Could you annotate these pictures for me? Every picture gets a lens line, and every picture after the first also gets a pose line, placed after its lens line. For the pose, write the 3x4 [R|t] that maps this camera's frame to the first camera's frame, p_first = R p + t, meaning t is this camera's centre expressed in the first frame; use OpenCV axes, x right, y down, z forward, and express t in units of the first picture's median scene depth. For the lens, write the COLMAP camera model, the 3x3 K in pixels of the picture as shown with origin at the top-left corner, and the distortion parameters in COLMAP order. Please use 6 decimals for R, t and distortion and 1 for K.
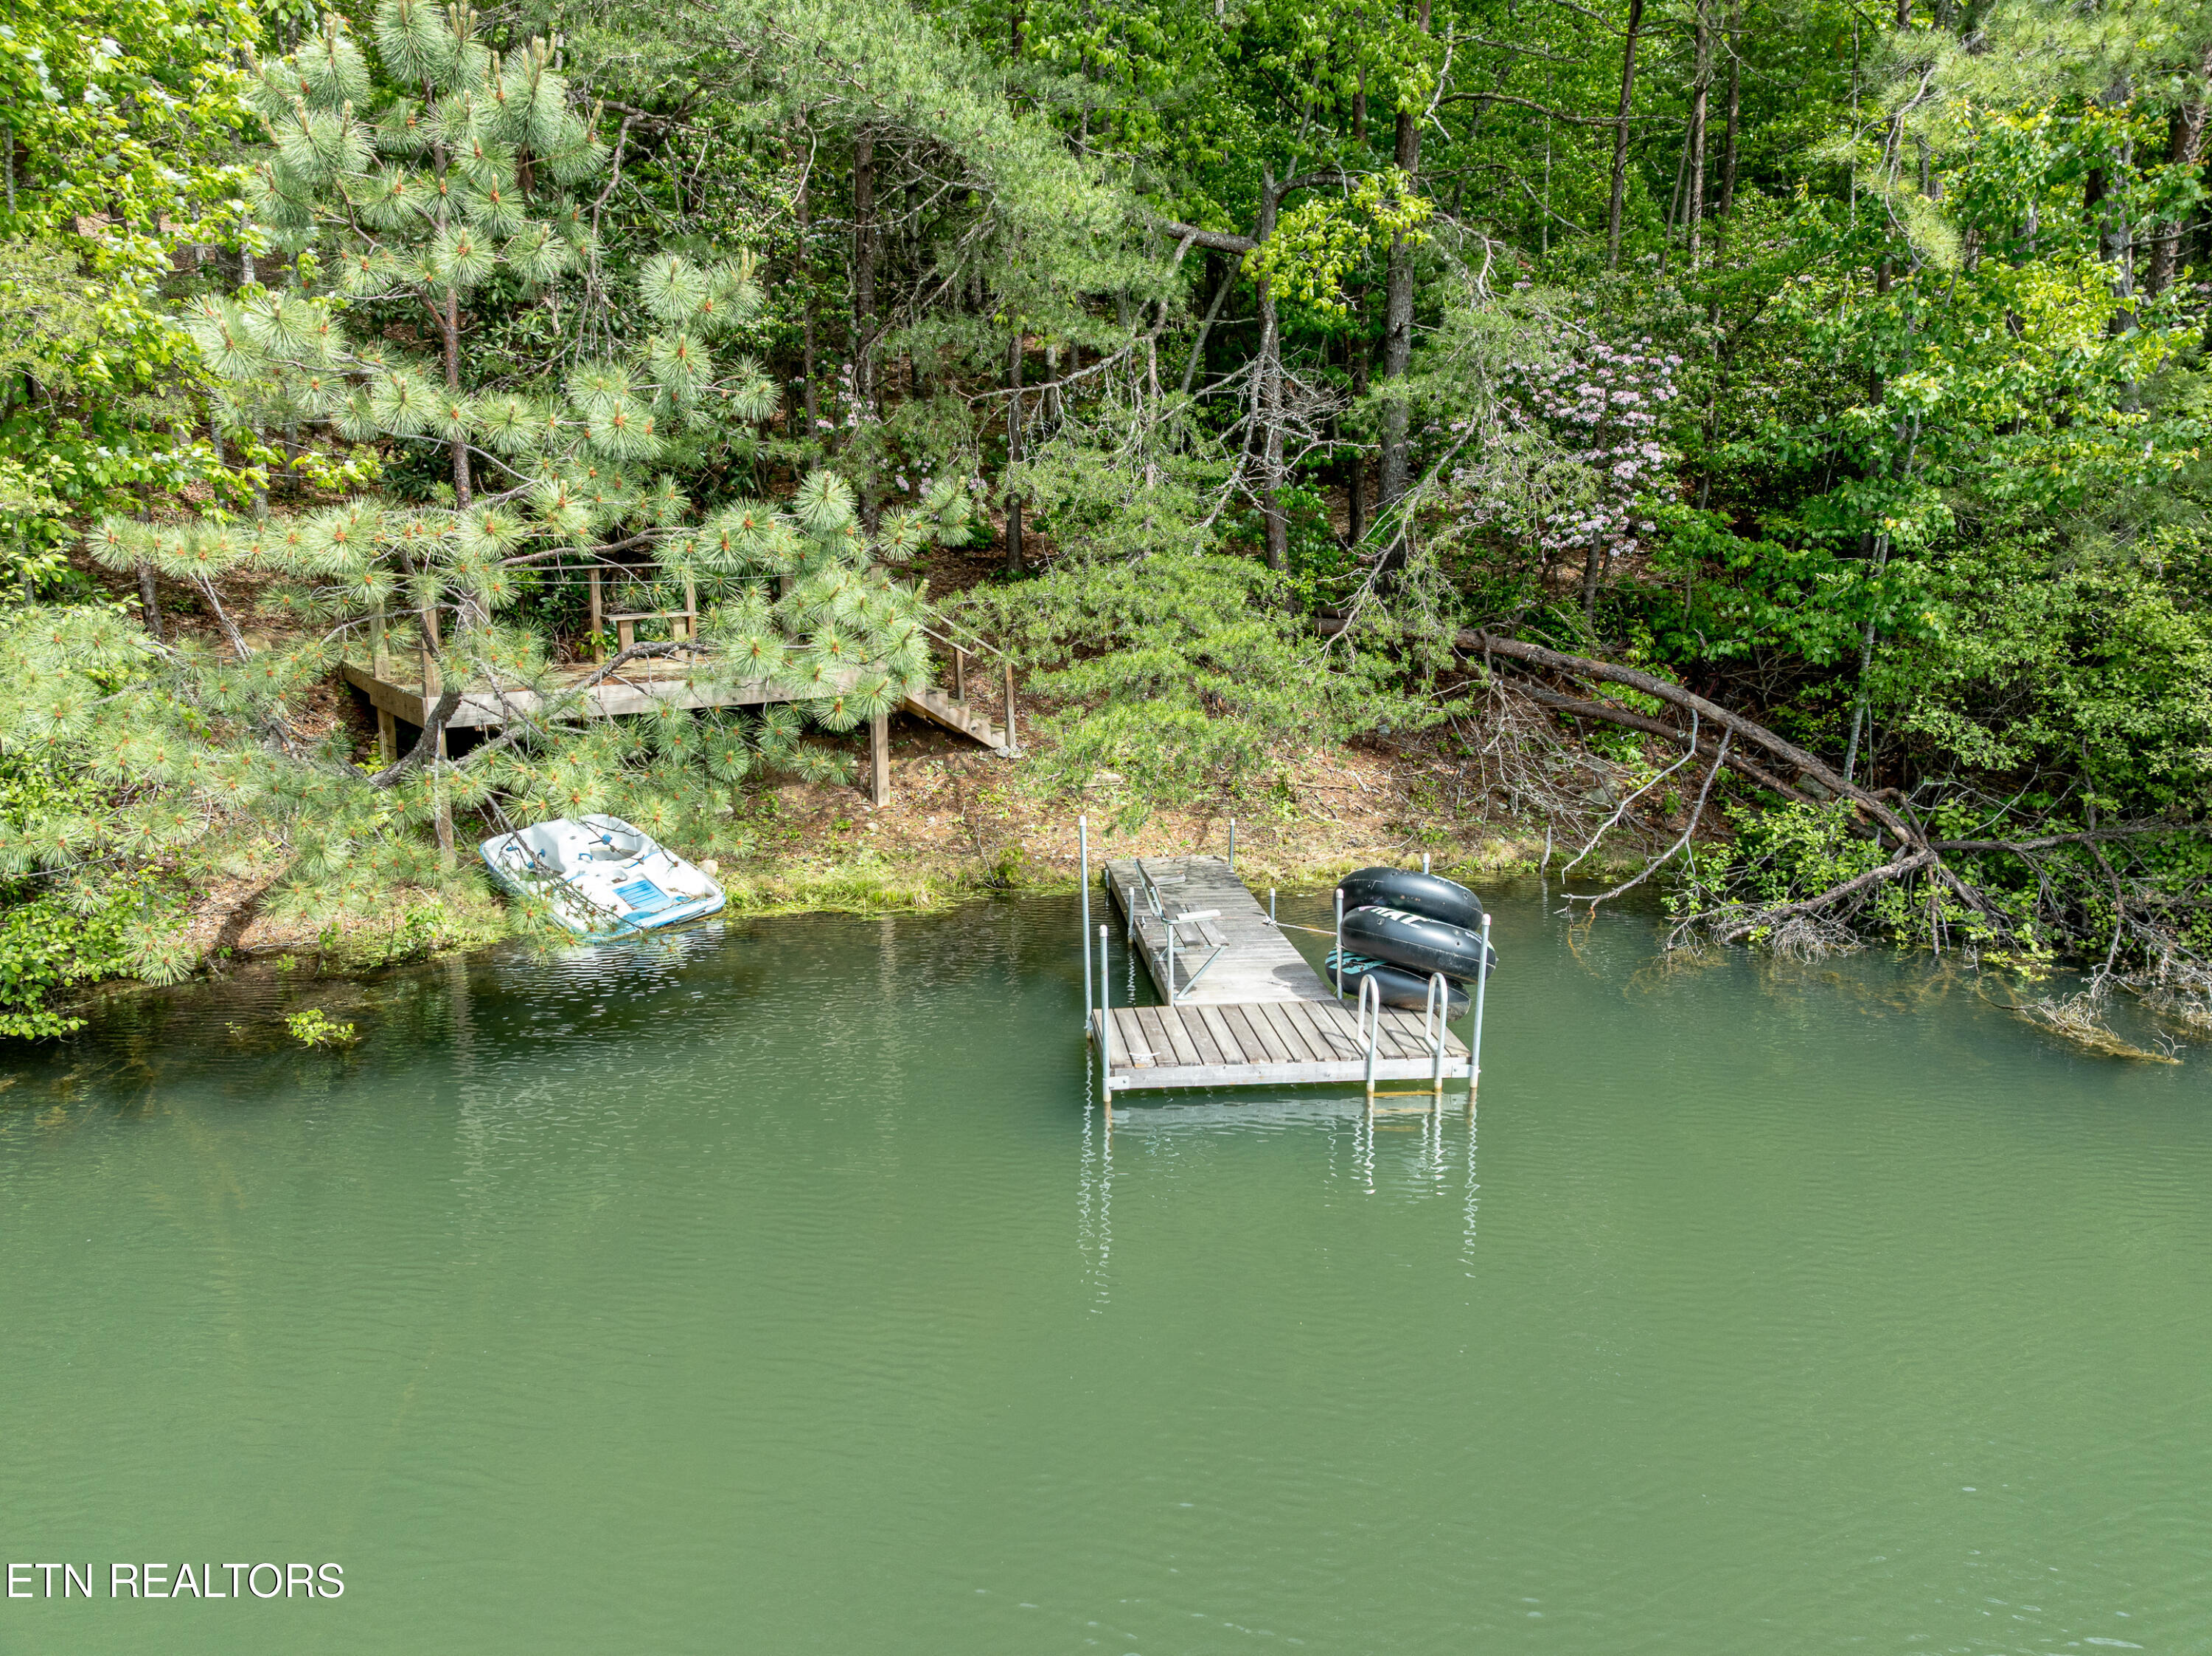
lens RADIAL K [[1552.8, 0, 1114.2], [0, 1552.8, 831.0], [0, 0, 1]] dist [-0.035394, -0.003020]
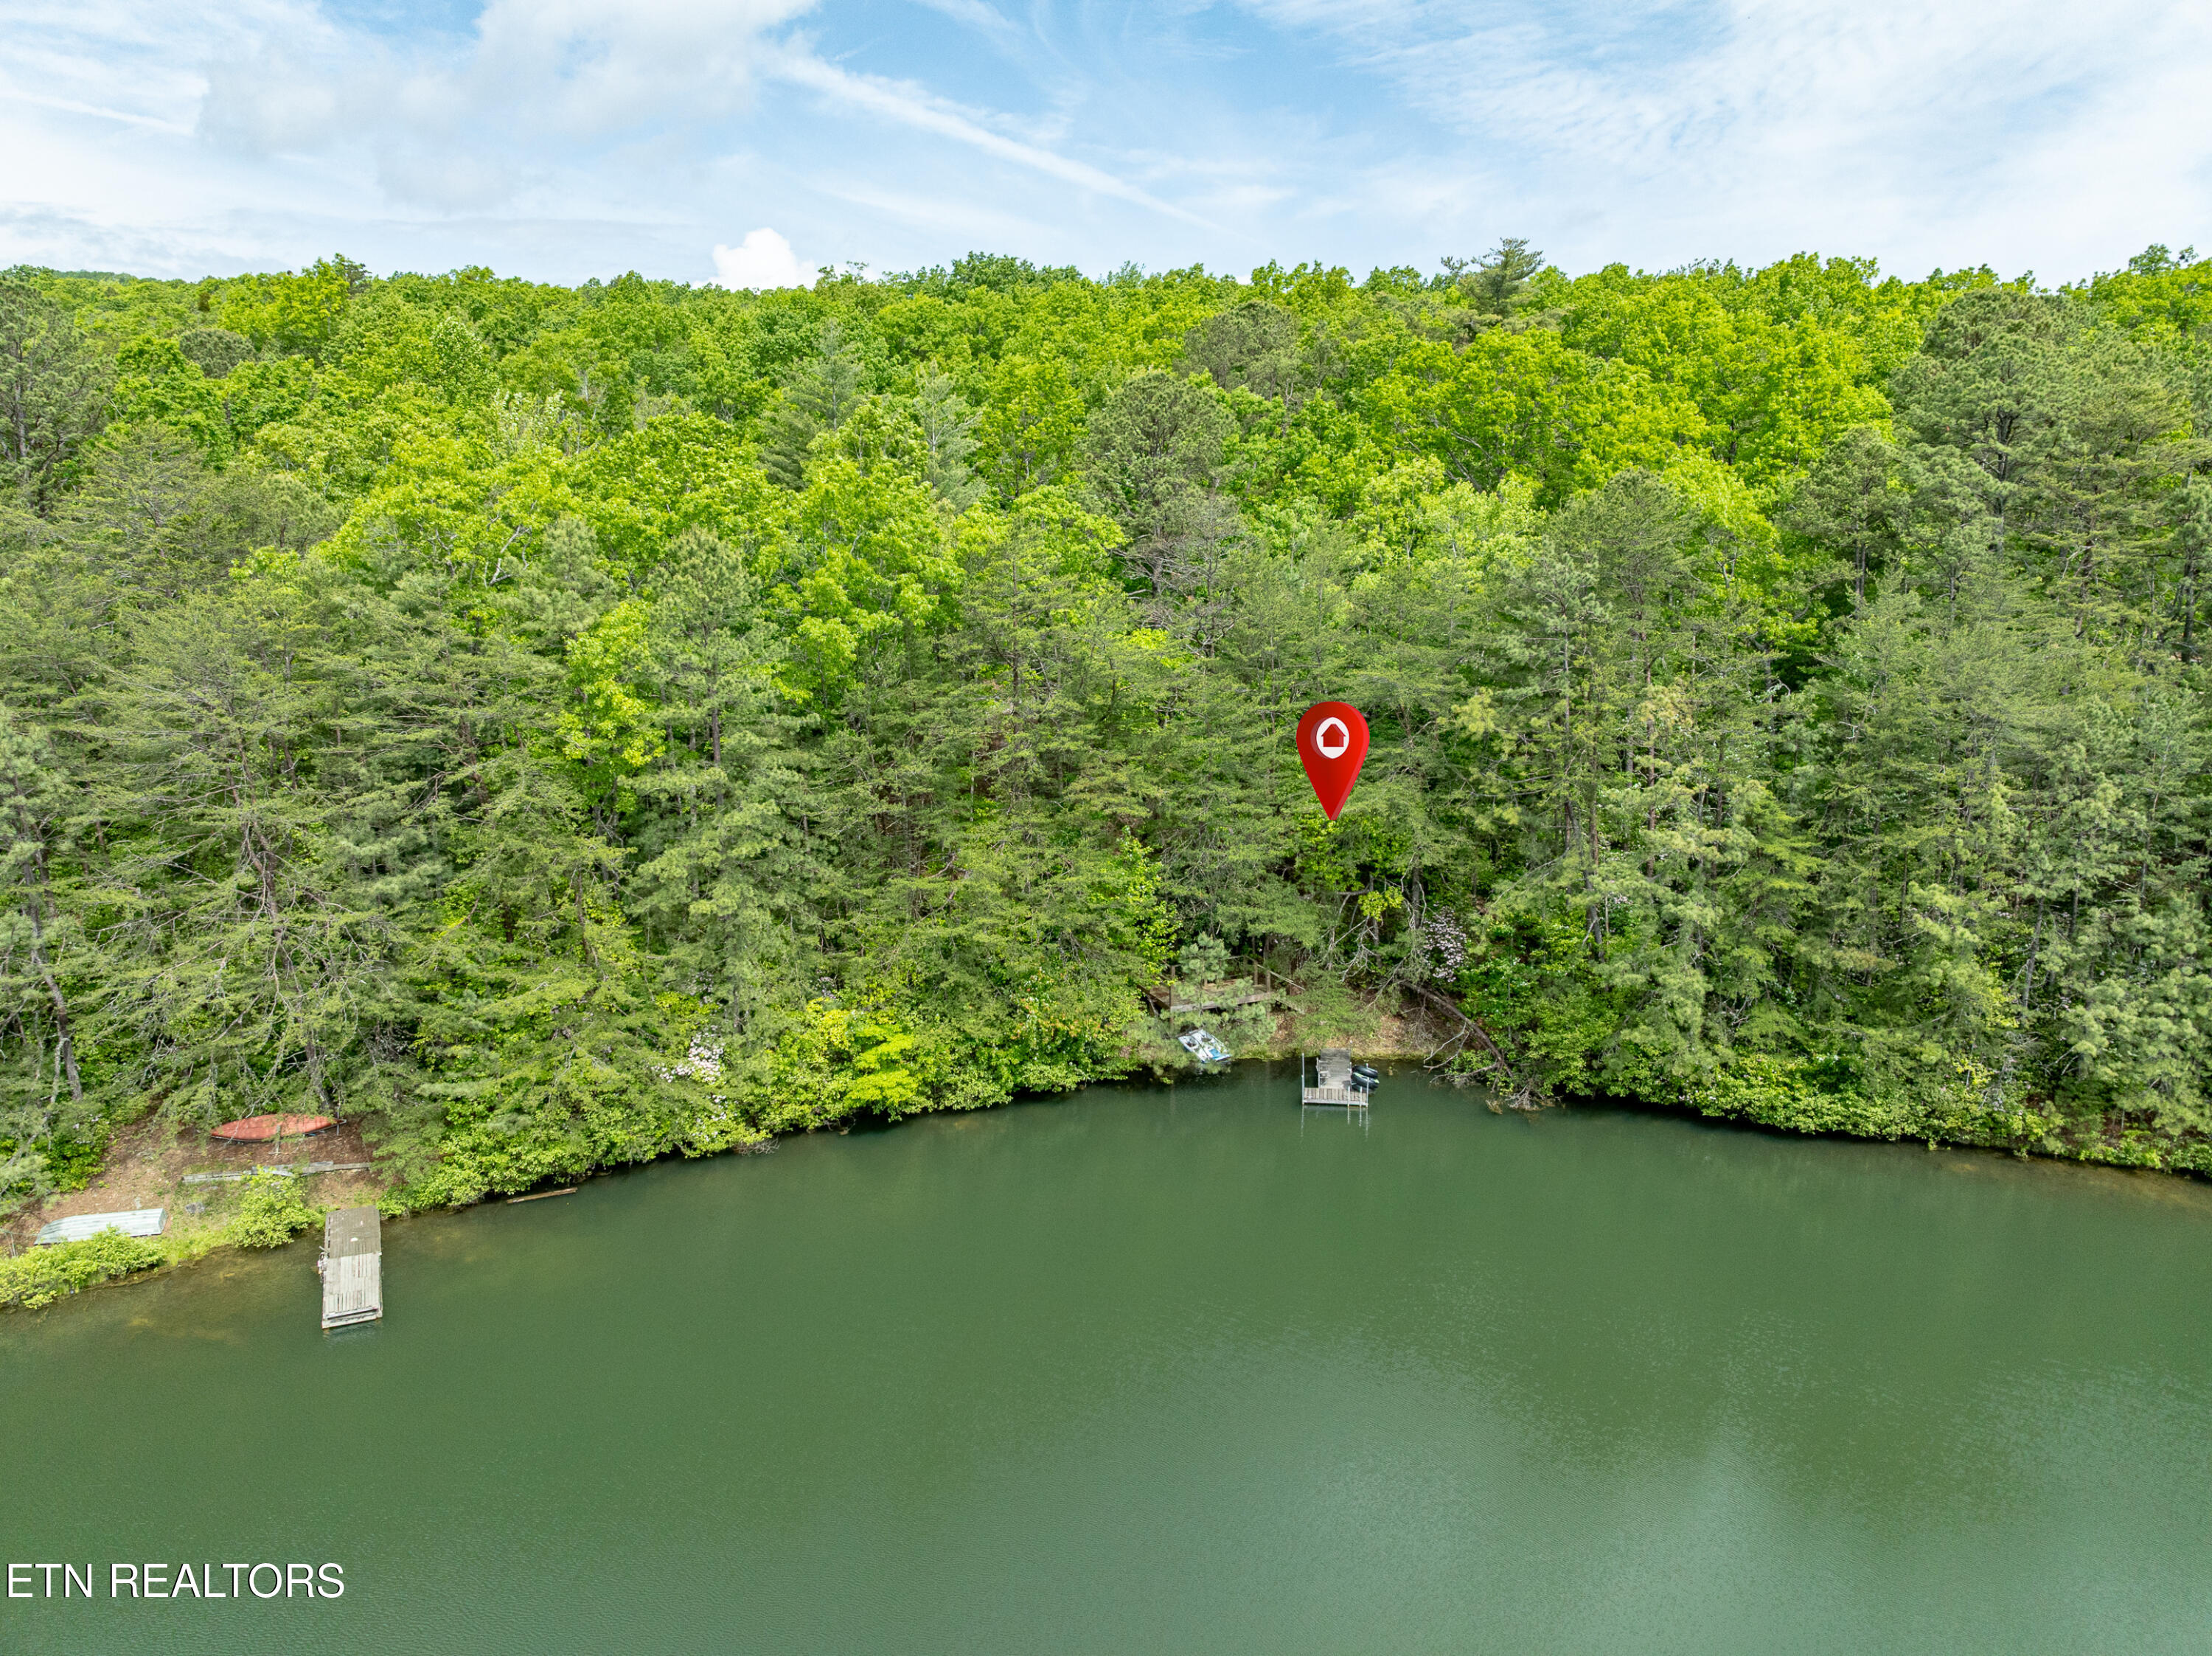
lens RADIAL K [[1552.8, 0, 1114.2], [0, 1552.8, 831.0], [0, 0, 1]] dist [-0.035394, -0.003020]
pose [[0.969483, 0.036261, -0.242463, 0.523885], [-0.037477, 0.999297, -0.000406, -0.634478], [0.242278, 0.009481, 0.970161, -3.728210]]
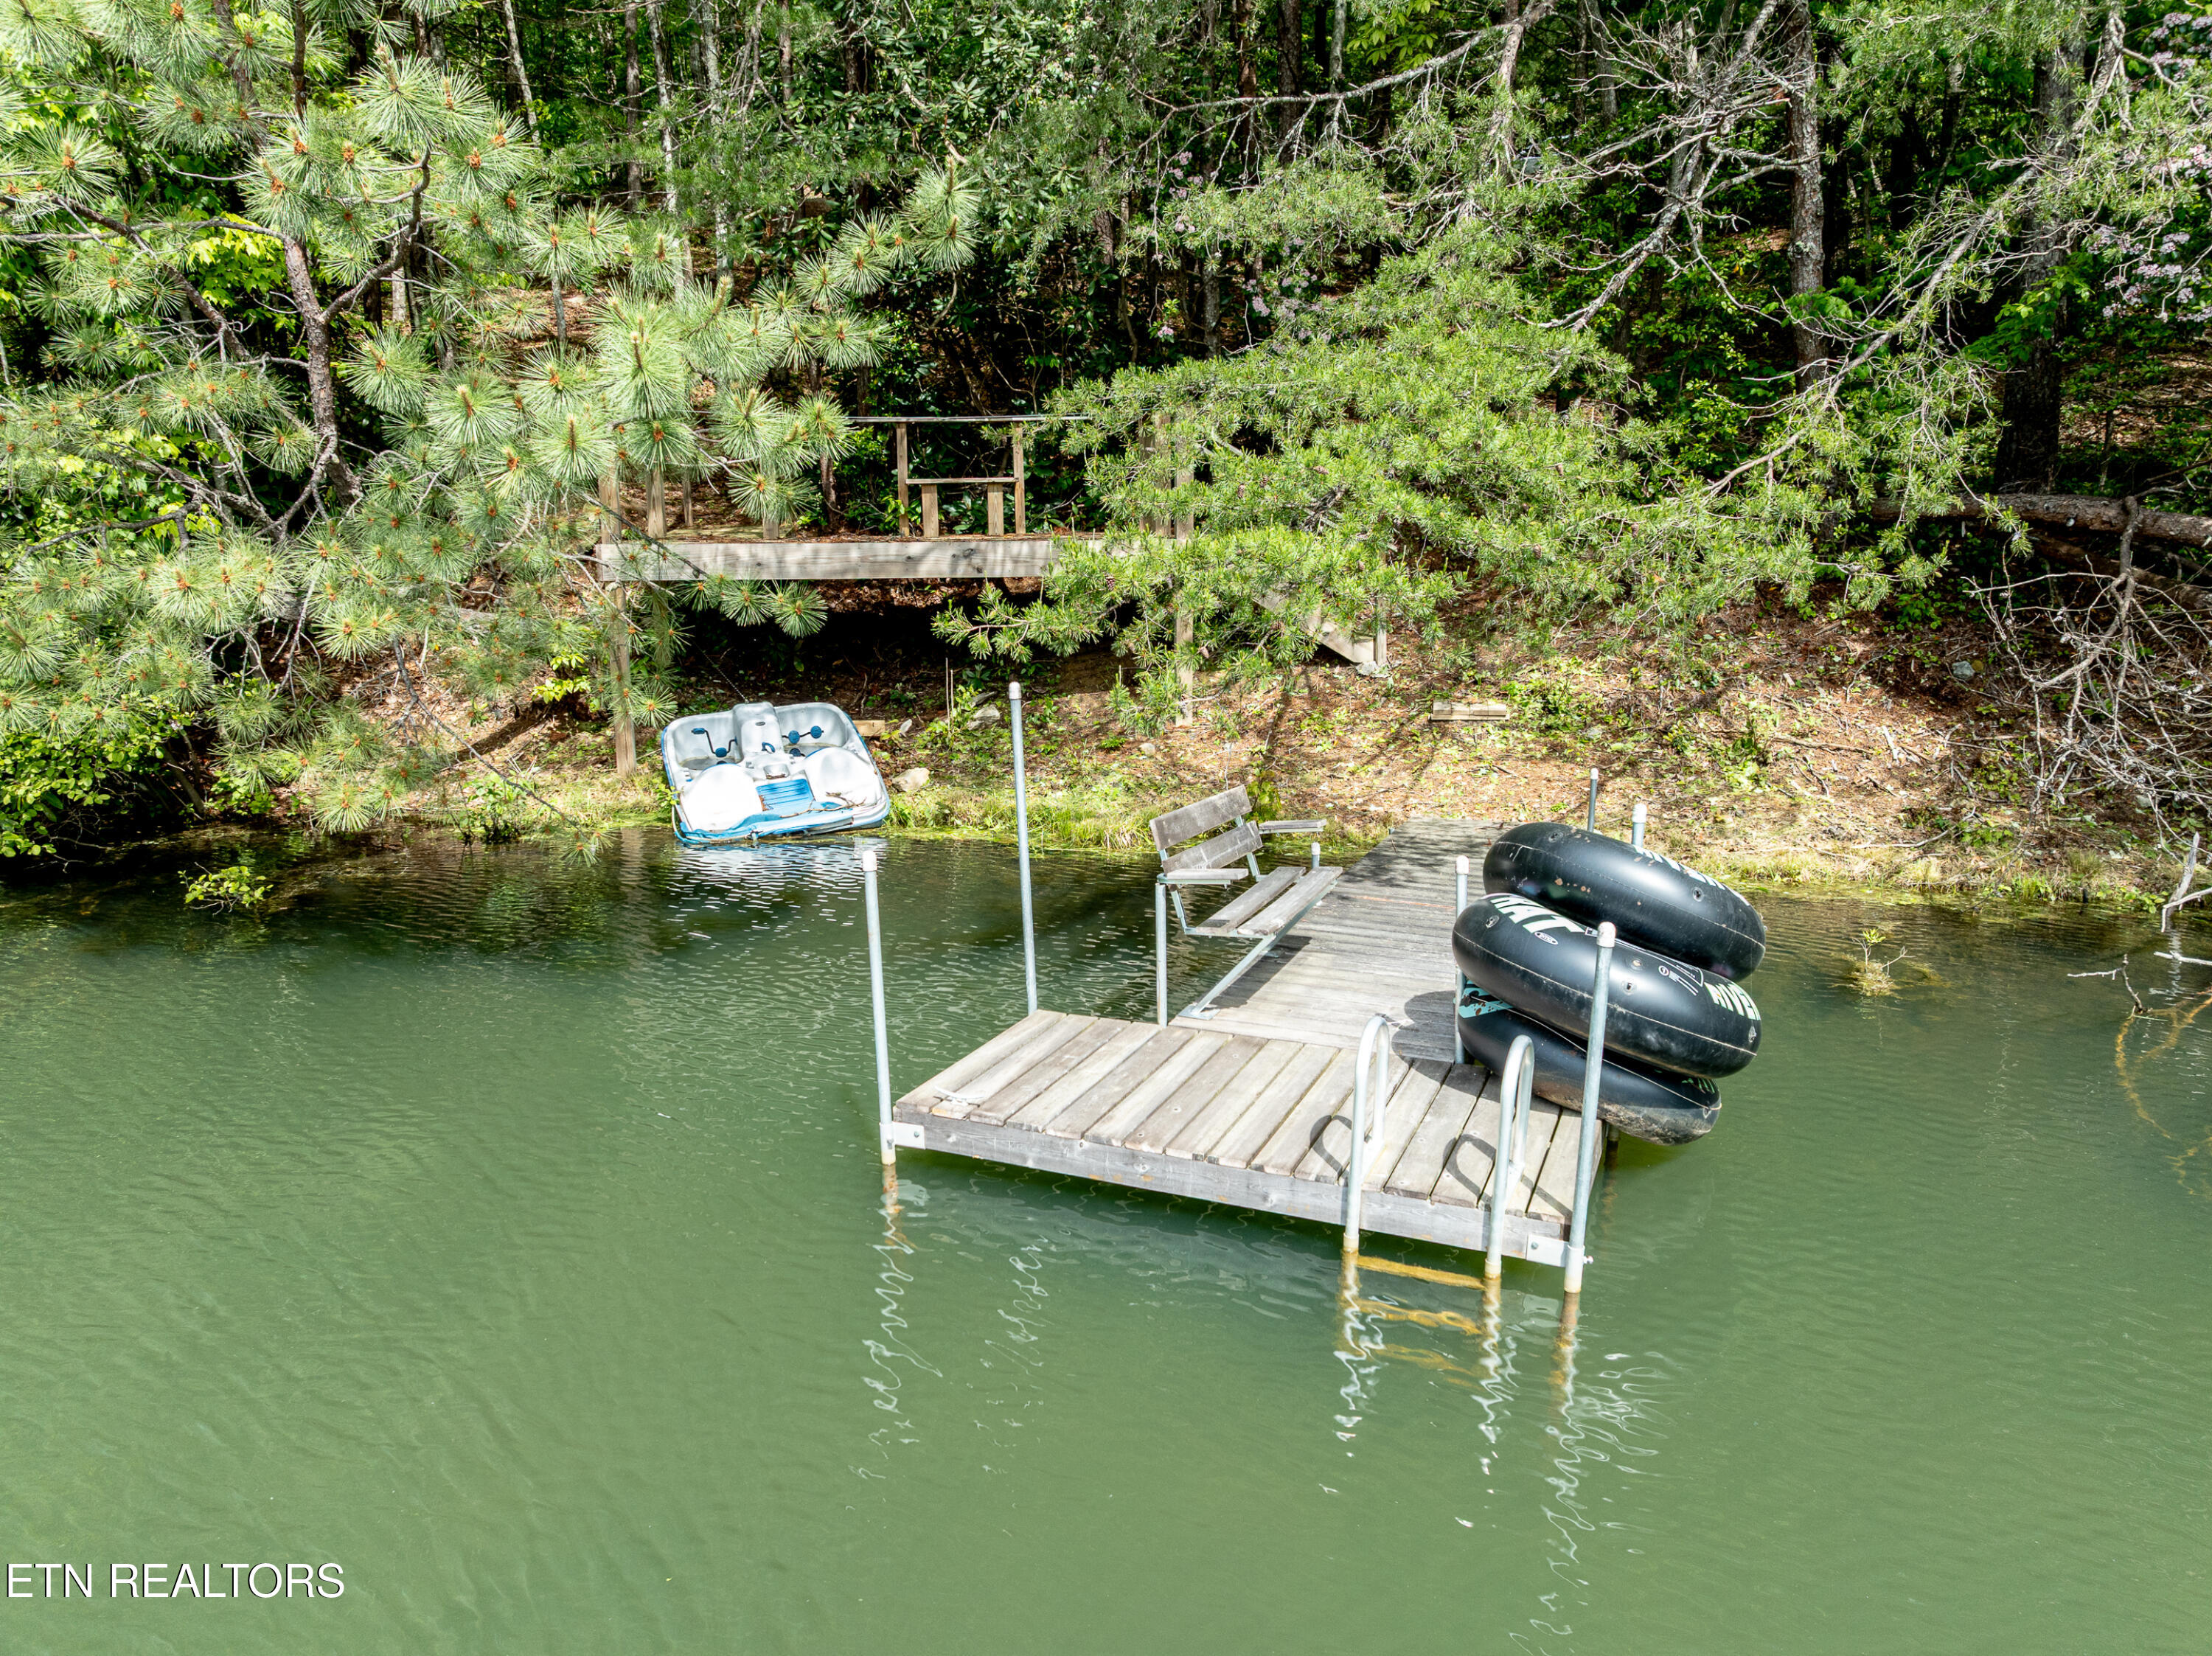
lens RADIAL K [[1552.8, 0, 1114.2], [0, 1552.8, 831.0], [0, 0, 1]] dist [-0.035394, -0.003020]
pose [[0.873390, 0.098754, -0.476905, 0.244908], [-0.095989, 0.994923, 0.030232, 0.020057], [0.477469, 0.019373, 0.878435, 0.397826]]
